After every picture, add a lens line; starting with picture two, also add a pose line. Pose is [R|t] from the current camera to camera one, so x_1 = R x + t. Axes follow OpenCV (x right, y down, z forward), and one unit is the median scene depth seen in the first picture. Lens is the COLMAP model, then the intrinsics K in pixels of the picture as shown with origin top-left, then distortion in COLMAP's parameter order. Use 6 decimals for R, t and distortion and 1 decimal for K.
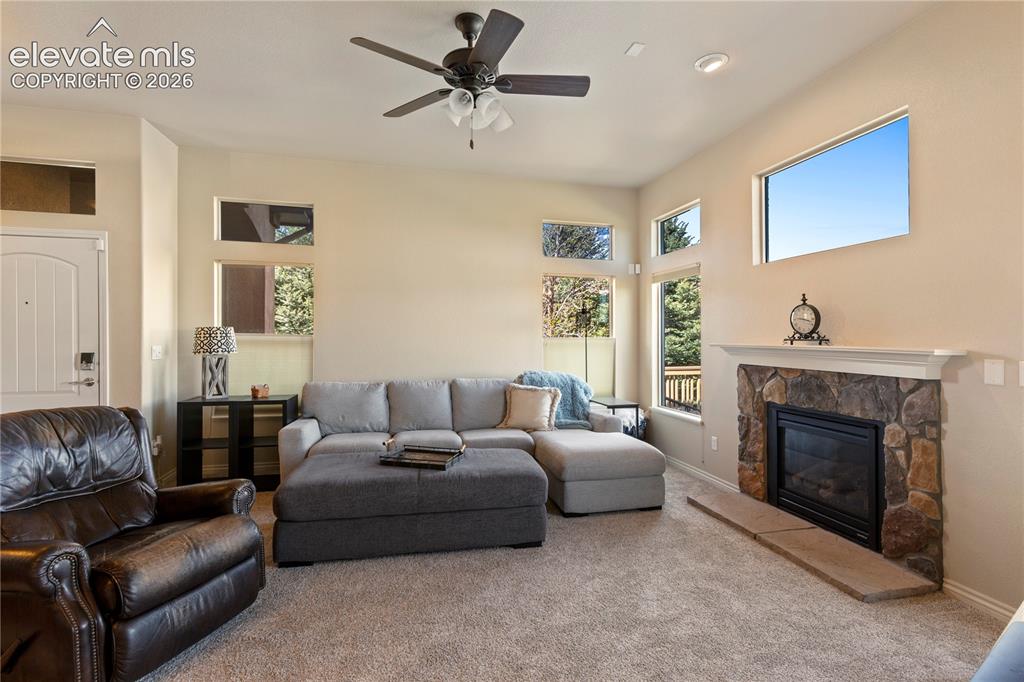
lens RADIAL K [[473.0, 0, 509.6], [0, 473.0, 336.9], [0, 0, 1]] dist [-0.004160, -0.000345]
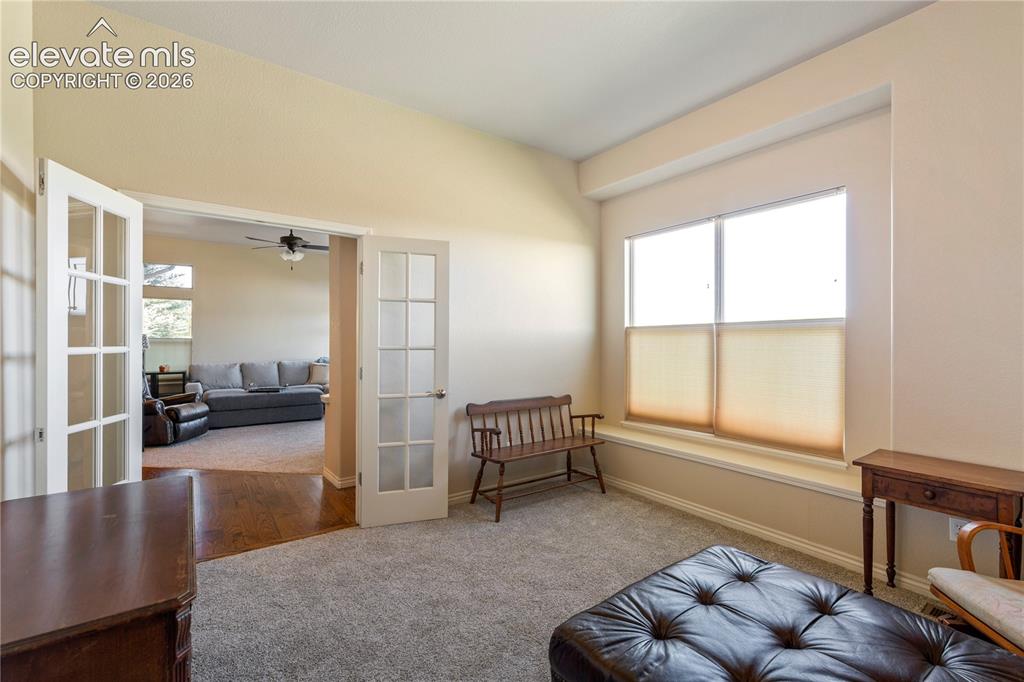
lens RADIAL K [[448.5, 0, 510.4], [0, 448.5, 336.9], [0, 0, 1]] dist [-0.000664, 0.000396]
pose [[0.928929, -0.002256, 0.370251, 0.080742], [0.002231, 0.999997, 0.000497, -0.007737], [-0.370251, 0.000364, 0.928932, -1.083734]]
